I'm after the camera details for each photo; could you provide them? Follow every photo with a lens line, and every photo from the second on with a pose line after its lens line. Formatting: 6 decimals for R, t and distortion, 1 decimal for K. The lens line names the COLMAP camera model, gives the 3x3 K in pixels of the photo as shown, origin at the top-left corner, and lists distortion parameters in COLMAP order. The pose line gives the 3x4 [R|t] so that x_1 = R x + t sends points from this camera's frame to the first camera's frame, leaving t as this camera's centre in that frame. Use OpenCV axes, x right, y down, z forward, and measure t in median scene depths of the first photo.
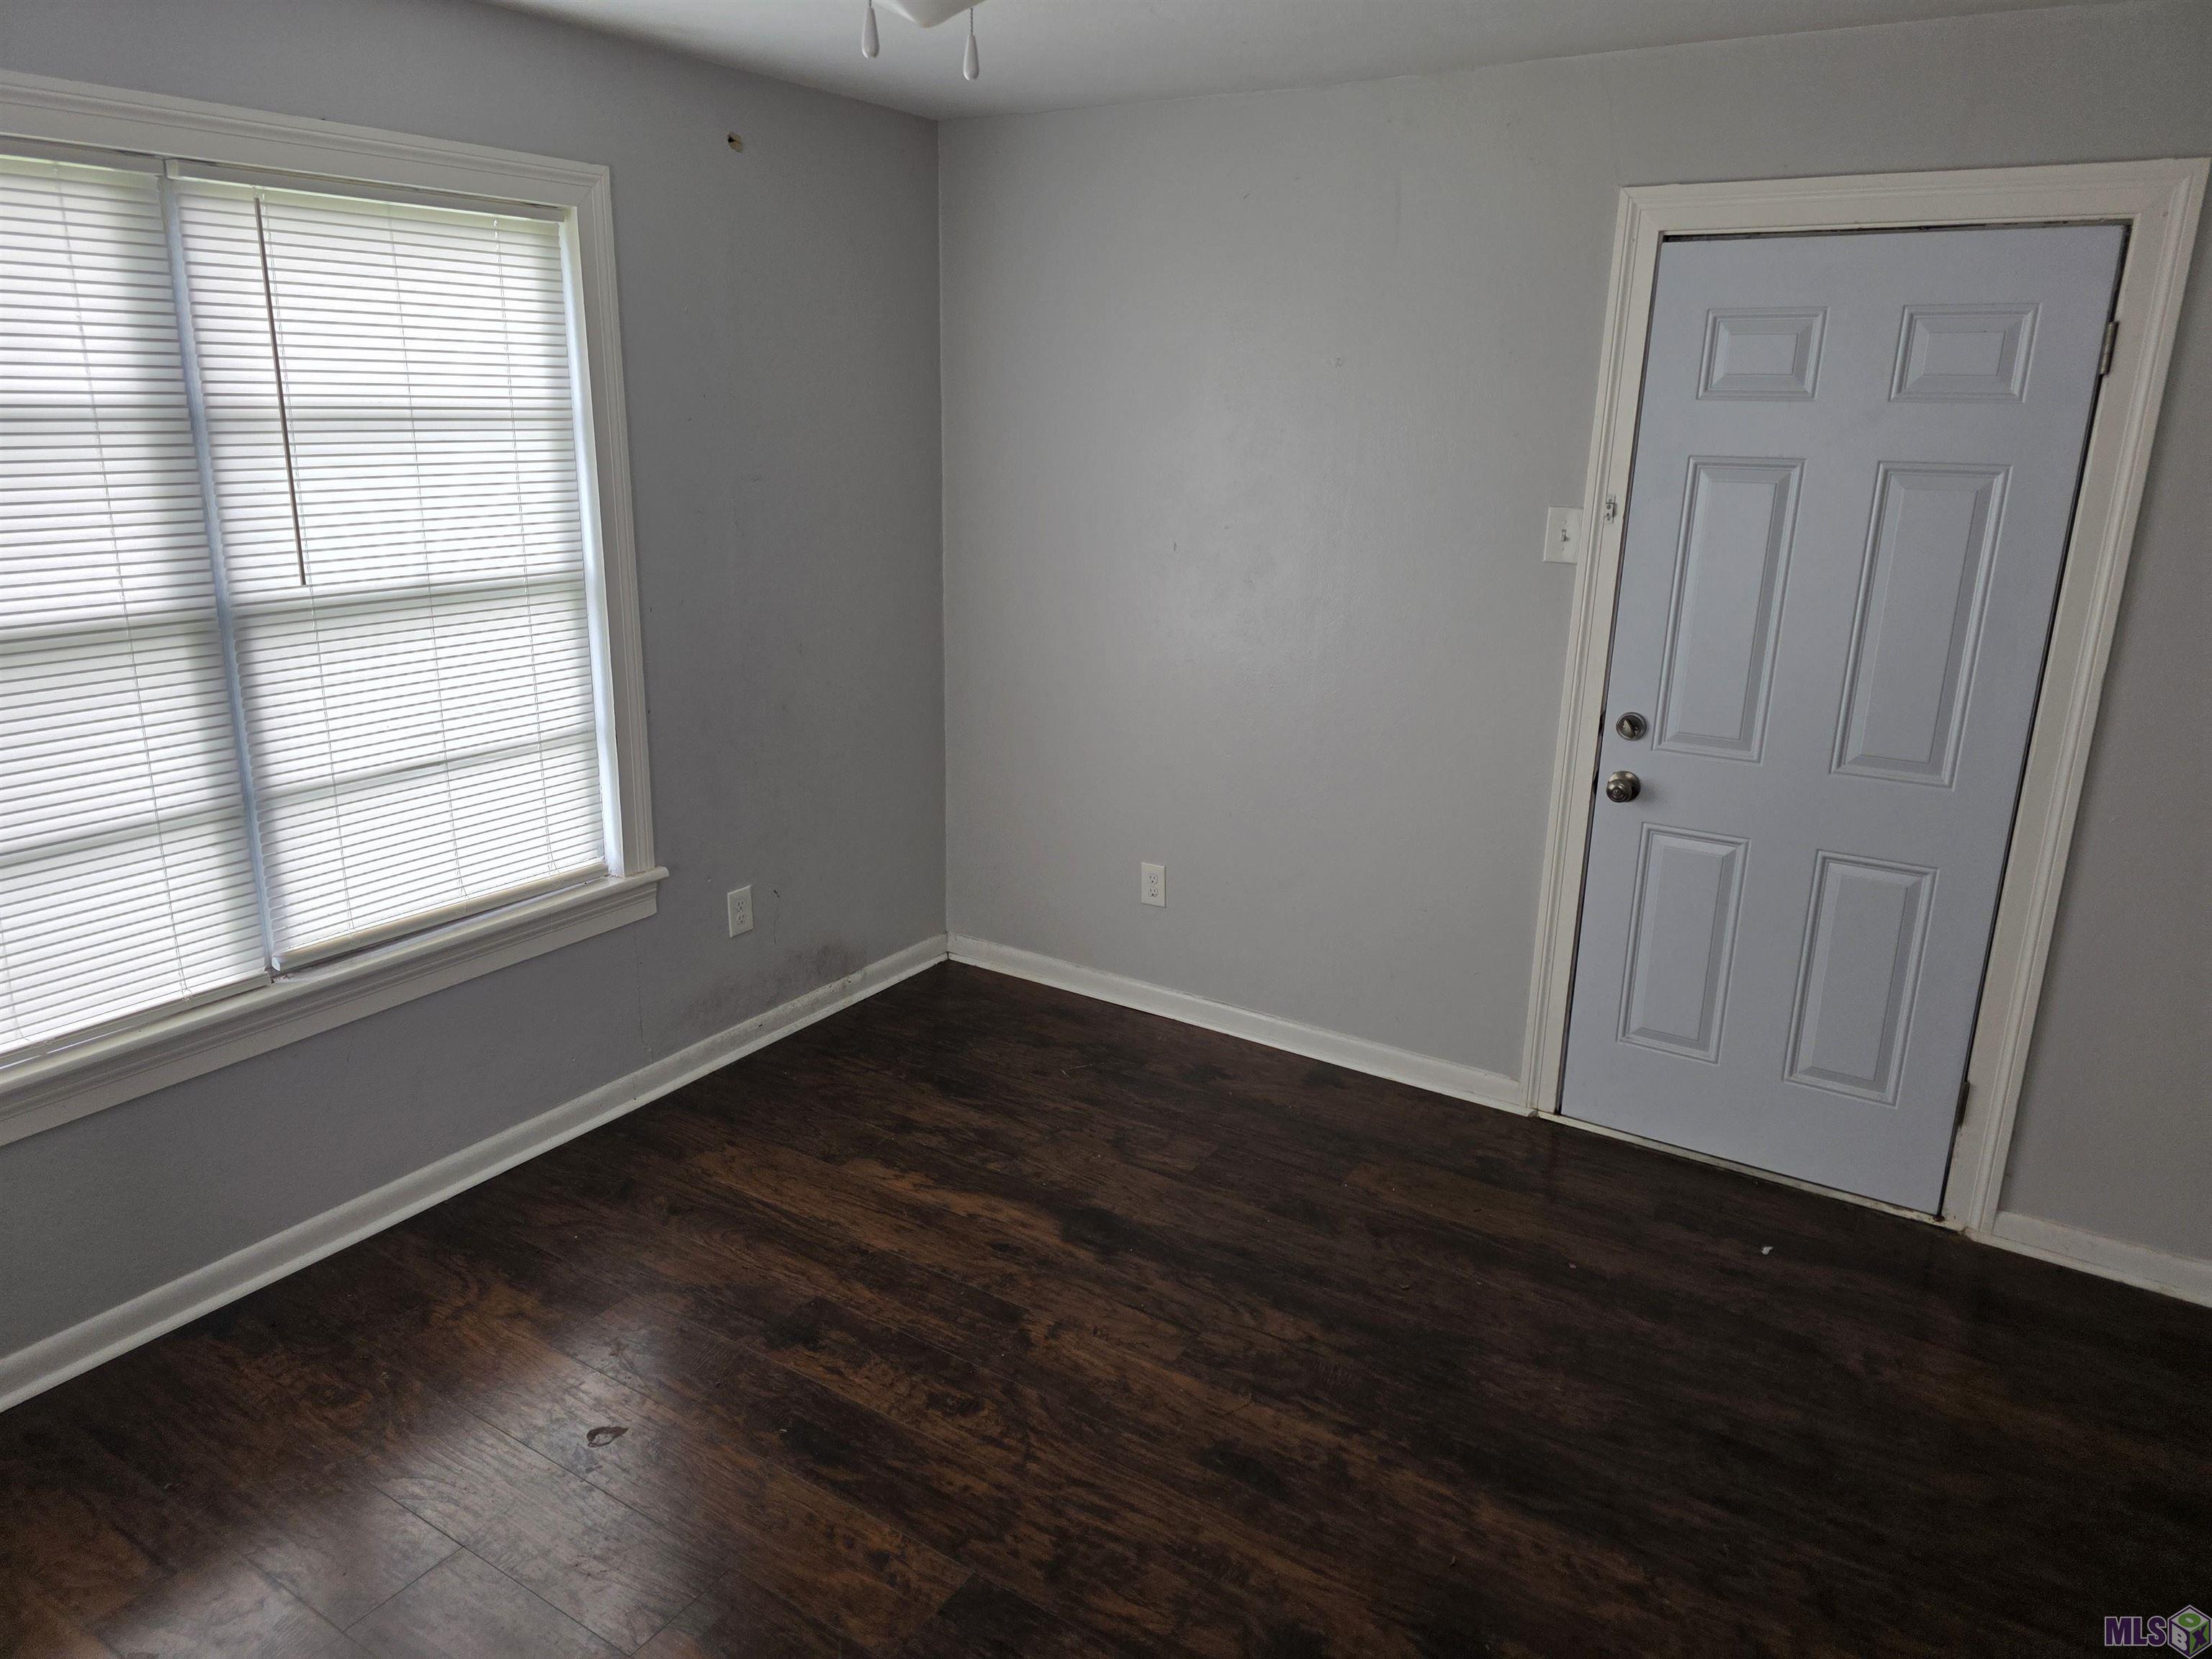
lens RADIAL K [[1502.3, 0, 1108.2], [0, 1502.3, 799.2], [0, 0, 1]] dist [0.054348, -0.006240]
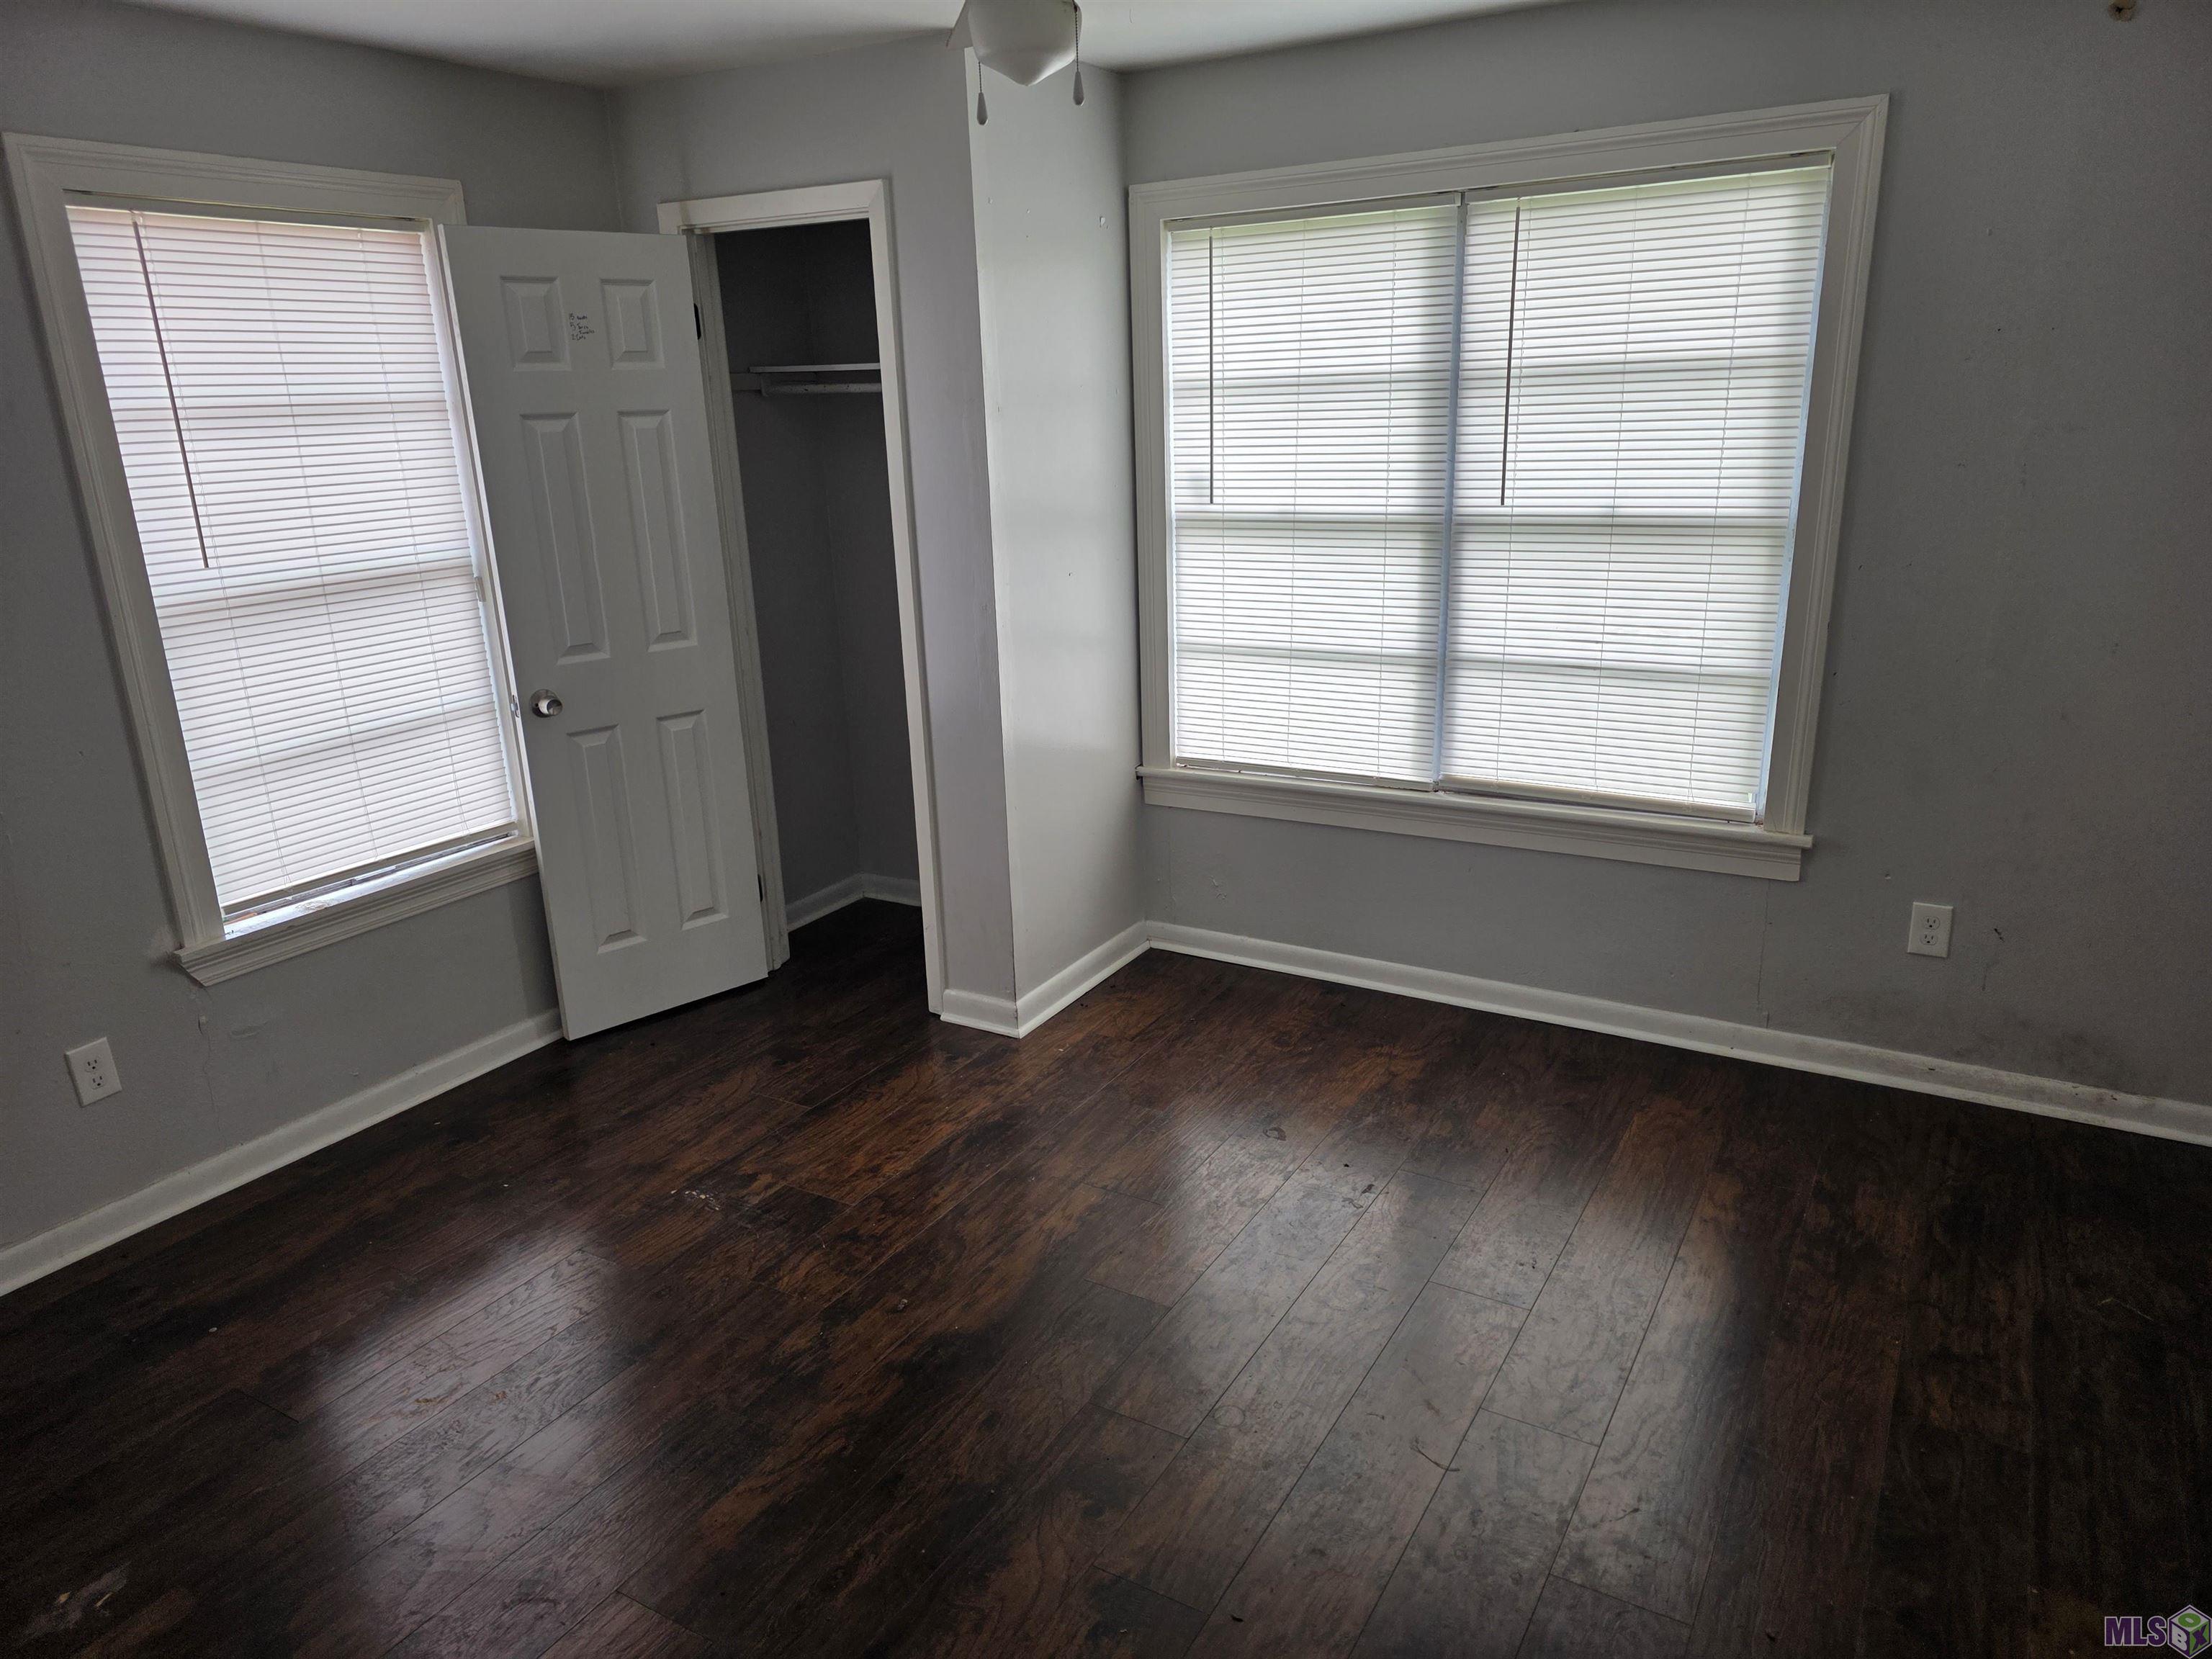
lens RADIAL K [[1471.0, 0, 1106.0], [0, 1471.0, 829.5], [0, 0, 1]] dist [0.103229, -0.099936]
pose [[0.037044, 0.266564, -0.963105, 0.714495], [-0.236308, 0.938769, 0.250740, -0.109411], [0.970972, 0.218301, 0.097767, 0.556324]]
